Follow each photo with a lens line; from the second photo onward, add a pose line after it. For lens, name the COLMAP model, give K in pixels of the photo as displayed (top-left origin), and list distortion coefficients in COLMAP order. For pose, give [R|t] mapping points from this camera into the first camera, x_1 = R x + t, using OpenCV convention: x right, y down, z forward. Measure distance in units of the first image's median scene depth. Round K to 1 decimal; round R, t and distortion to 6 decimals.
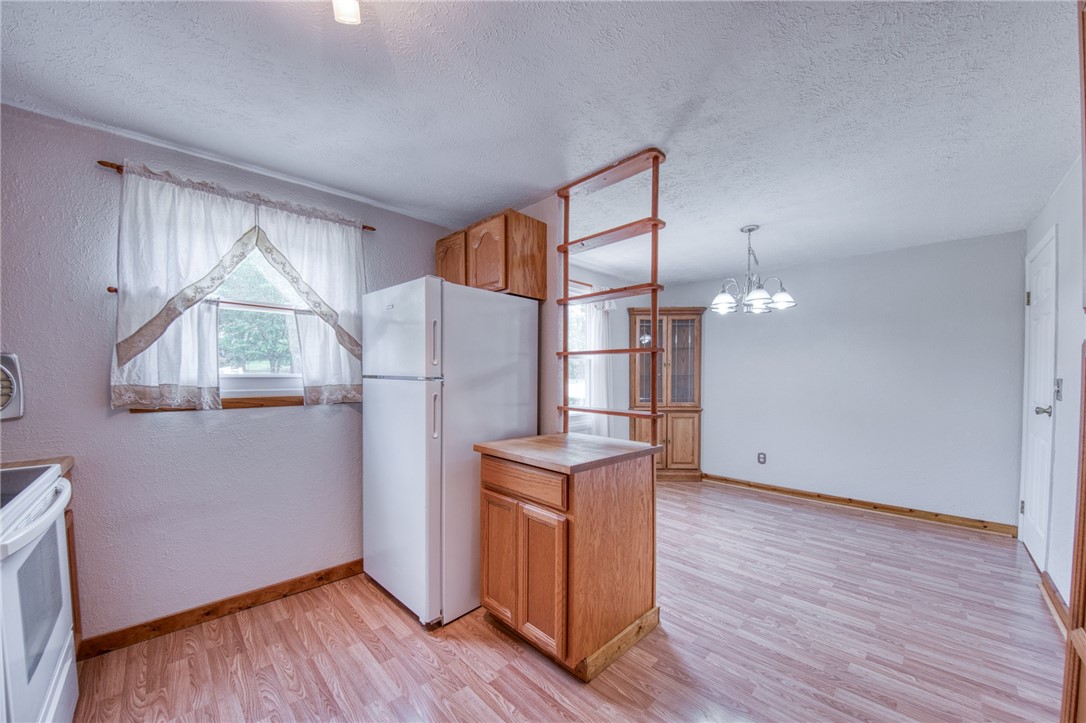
lens RADIAL K [[390.3, 0, 556.9], [0, 390.3, 381.2], [0, 0, 1]] dist [-0.018485, -0.005581]
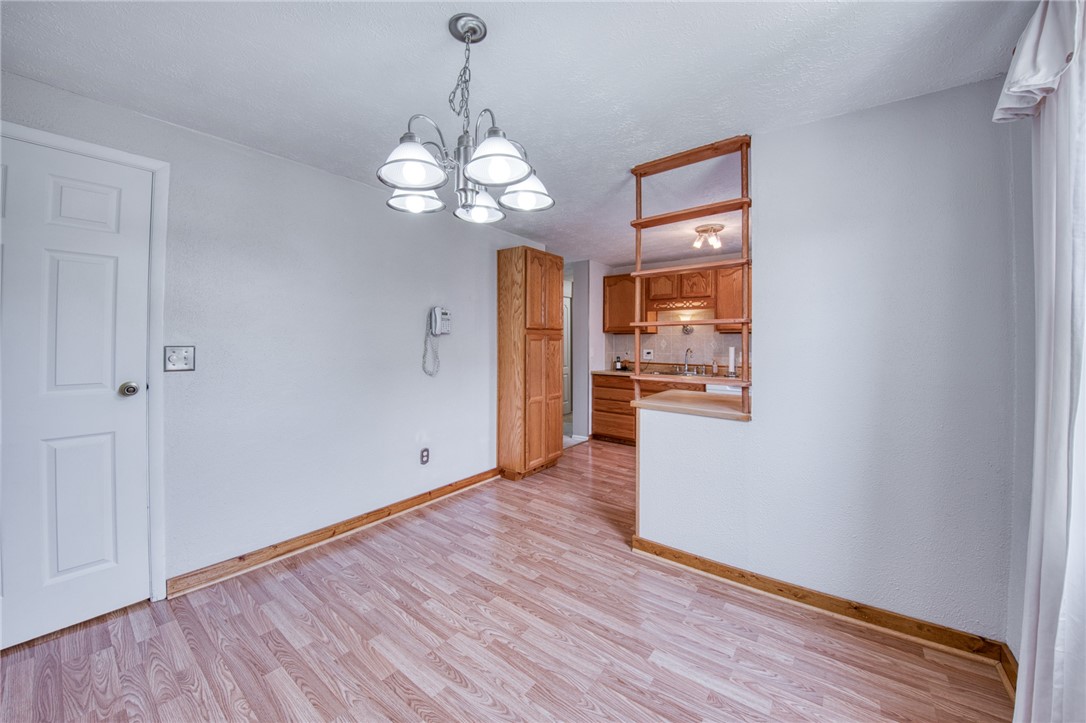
lens RADIAL K [[390.3, 0, 551.8], [0, 390.3, 335.3], [0, 0, 1]] dist [-0.018485, -0.005581]
pose [[-0.992119, -0.014956, -0.124401, 0.552843], [-0.015323, 0.999881, 0.001990, -0.035190], [0.124357, 0.003880, -0.992230, 1.788164]]
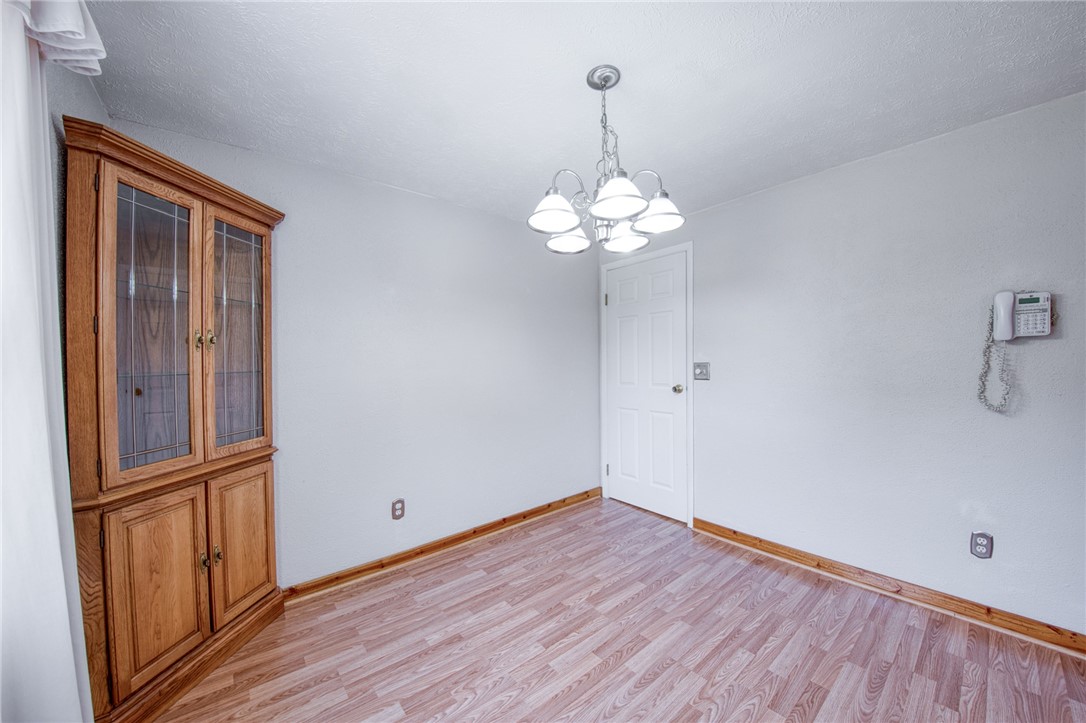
lens RADIAL K [[390.3, 0, 536.3], [0, 390.3, 365.1], [0, 0, 1]] dist [-0.018485, -0.005581]
pose [[0.128418, -0.013046, 0.991634, -0.036179], [0.037533, 0.999261, 0.008286, -0.027601], [-0.991010, 0.036155, 0.128813, 1.247692]]
